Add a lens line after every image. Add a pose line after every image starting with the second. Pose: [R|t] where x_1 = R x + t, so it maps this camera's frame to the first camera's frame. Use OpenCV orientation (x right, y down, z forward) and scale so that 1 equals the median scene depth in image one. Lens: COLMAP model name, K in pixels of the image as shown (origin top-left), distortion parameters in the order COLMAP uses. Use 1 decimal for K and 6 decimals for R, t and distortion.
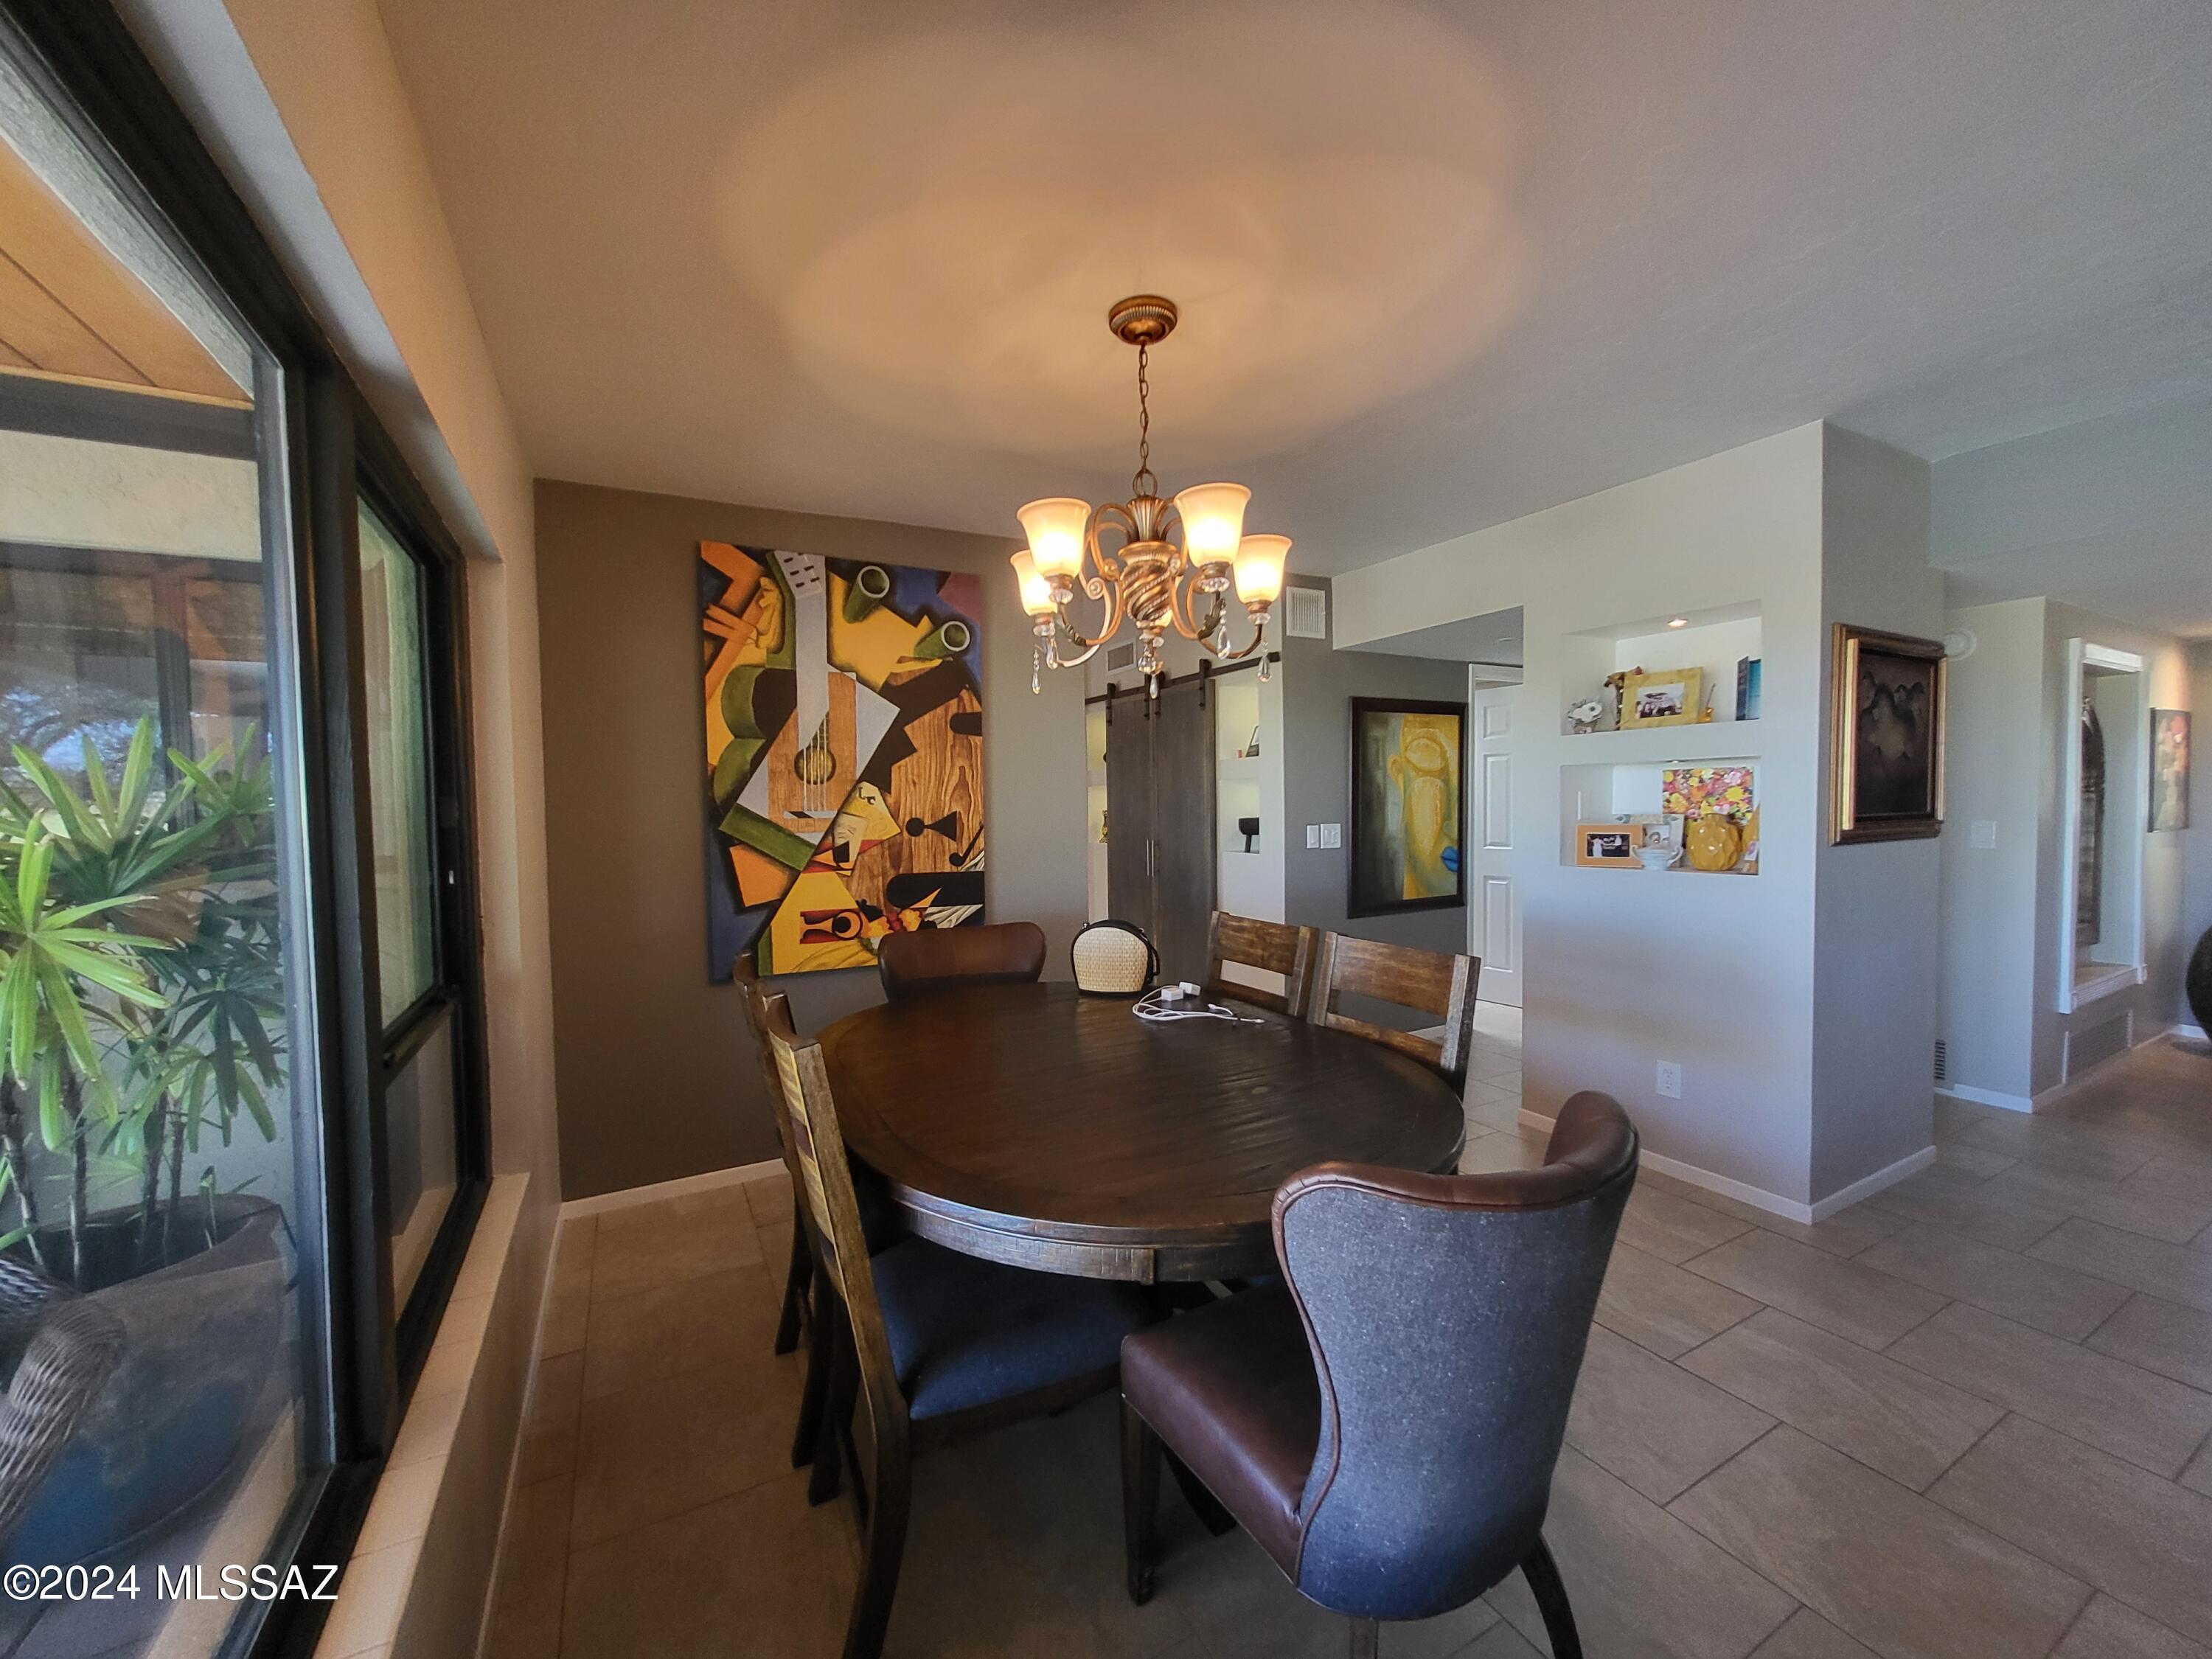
lens RADIAL K [[860.0, 0, 1104.3], [0, 860.0, 833.3], [0, 0, 1]] dist [0.001725, 0.000136]
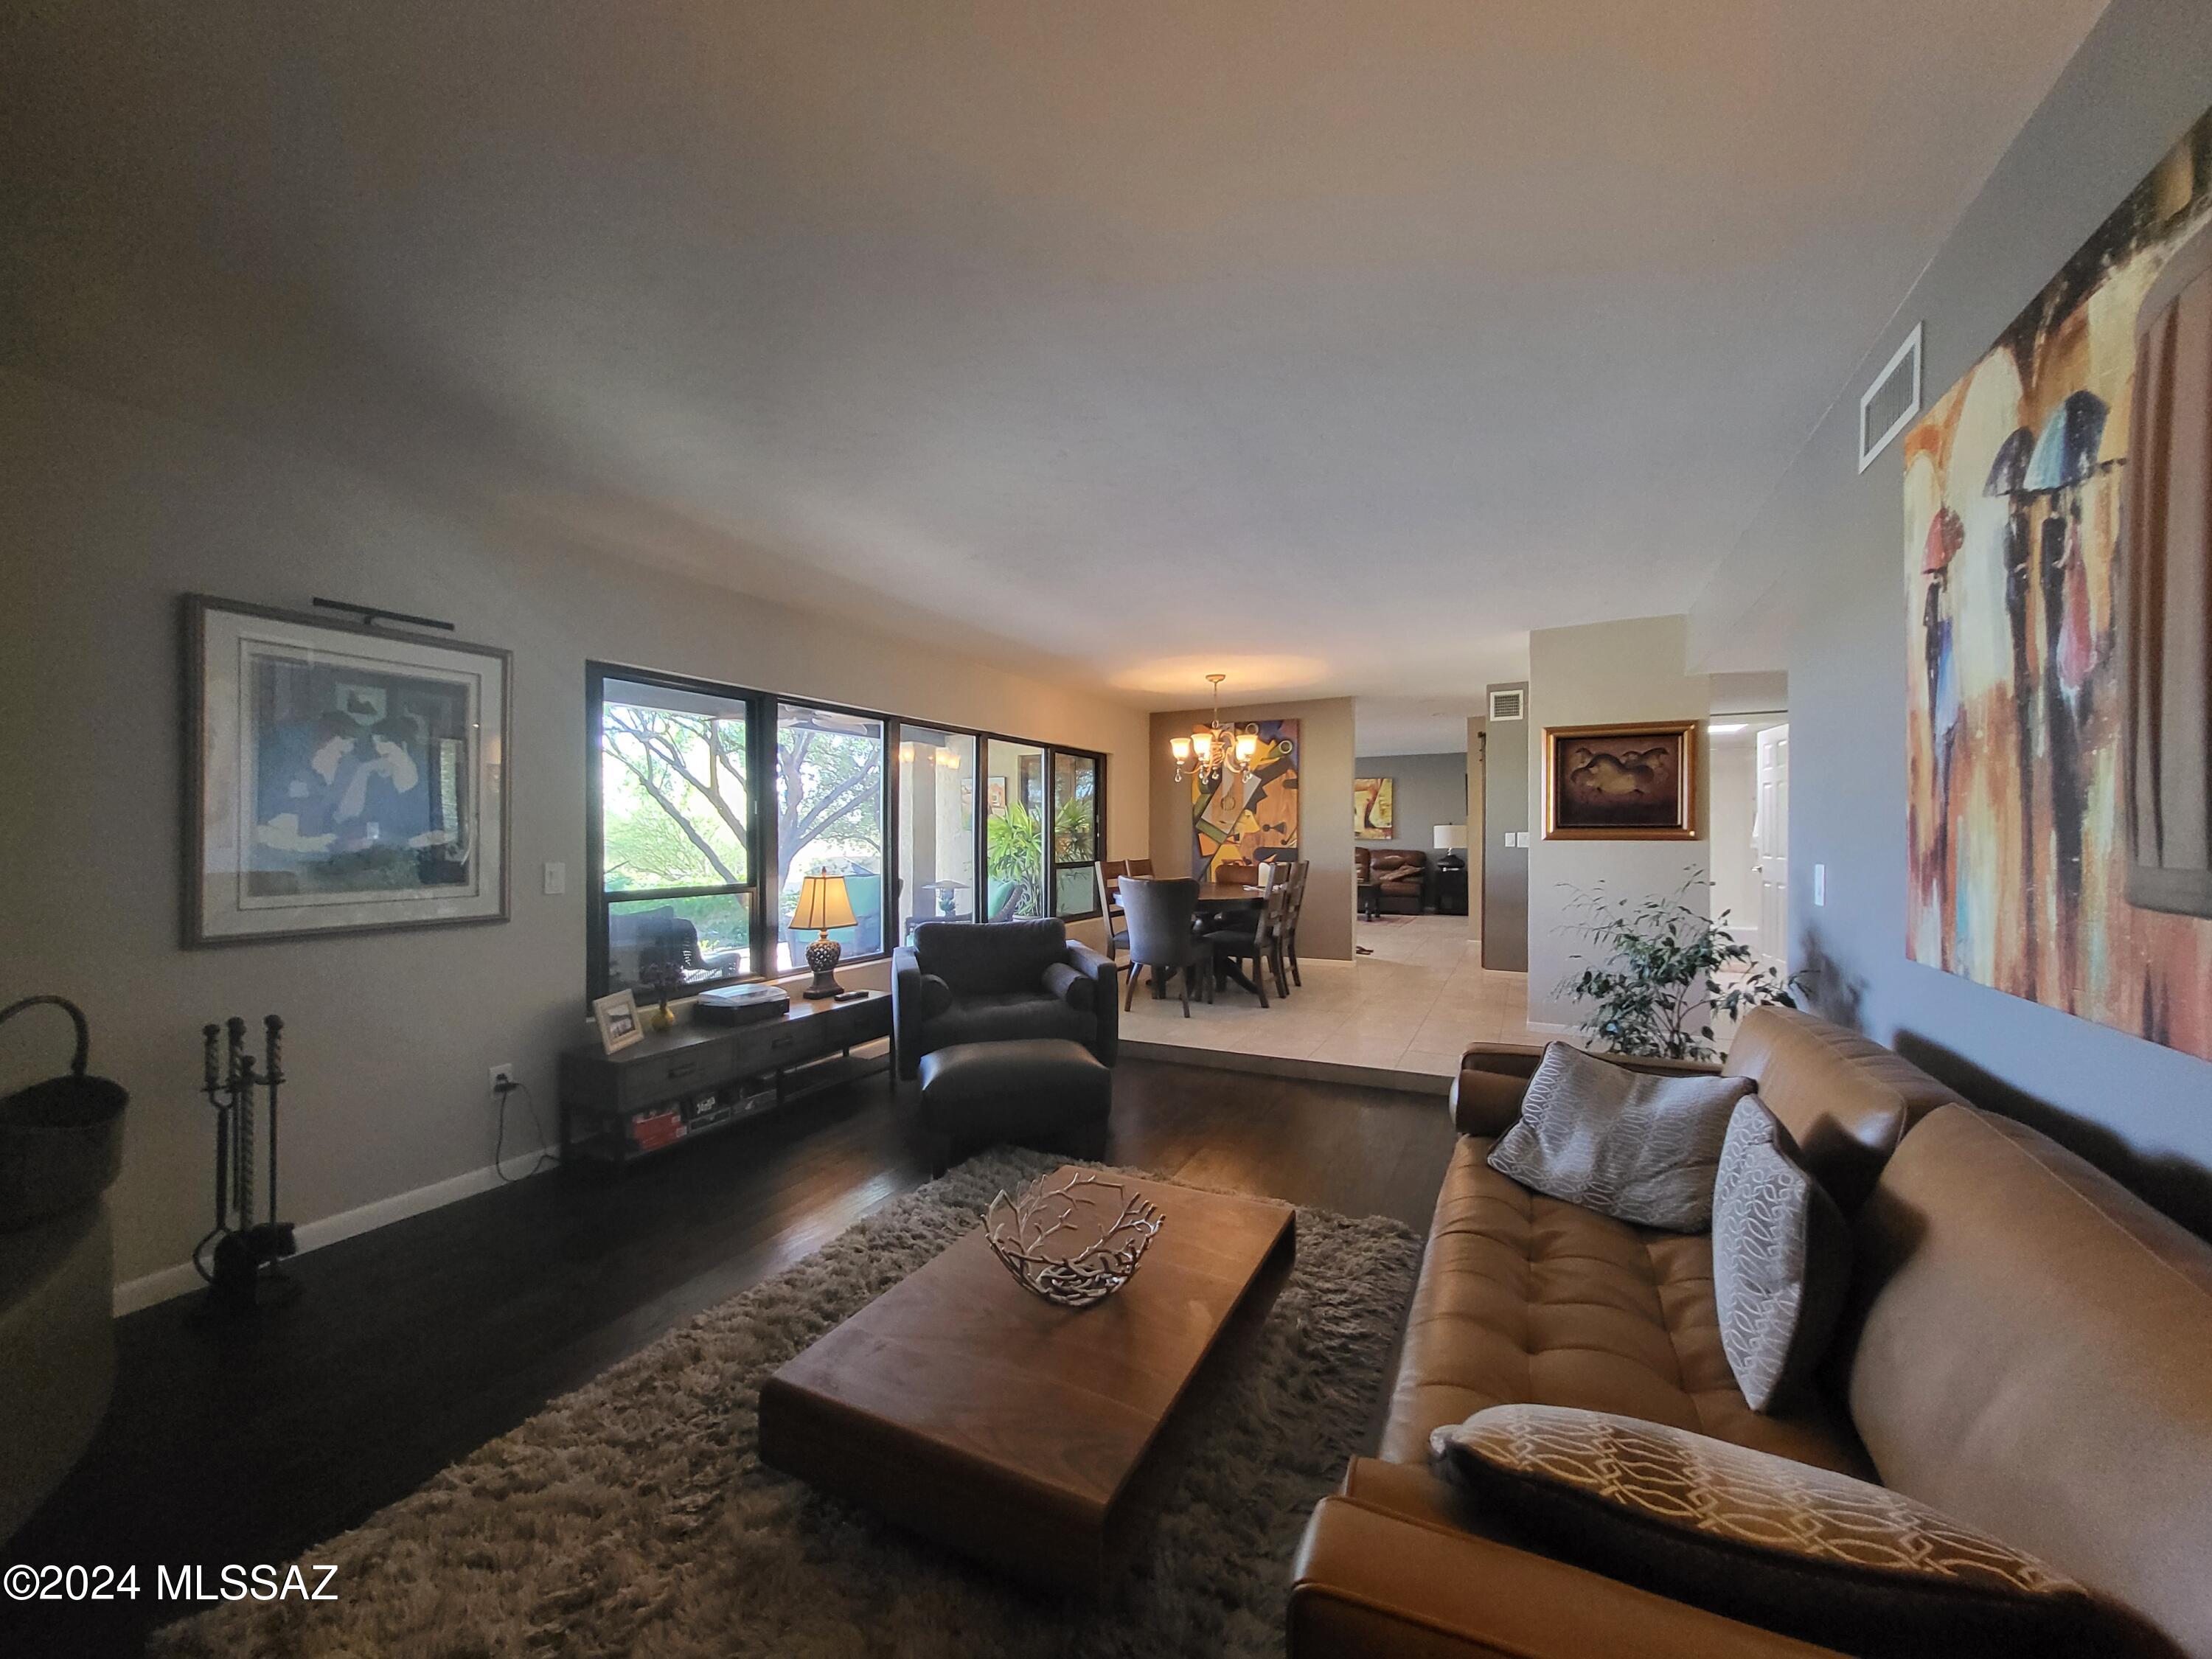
lens RADIAL K [[860.0, 0, 1107.9], [0, 860.0, 829.6], [0, 0, 1]] dist [0.001725, 0.000136]
pose [[0.573305, 0.014174, -0.819219, 1.520093], [-0.037200, 0.999270, -0.008744, 0.035477], [0.818497, 0.035488, 0.573414, -0.754610]]
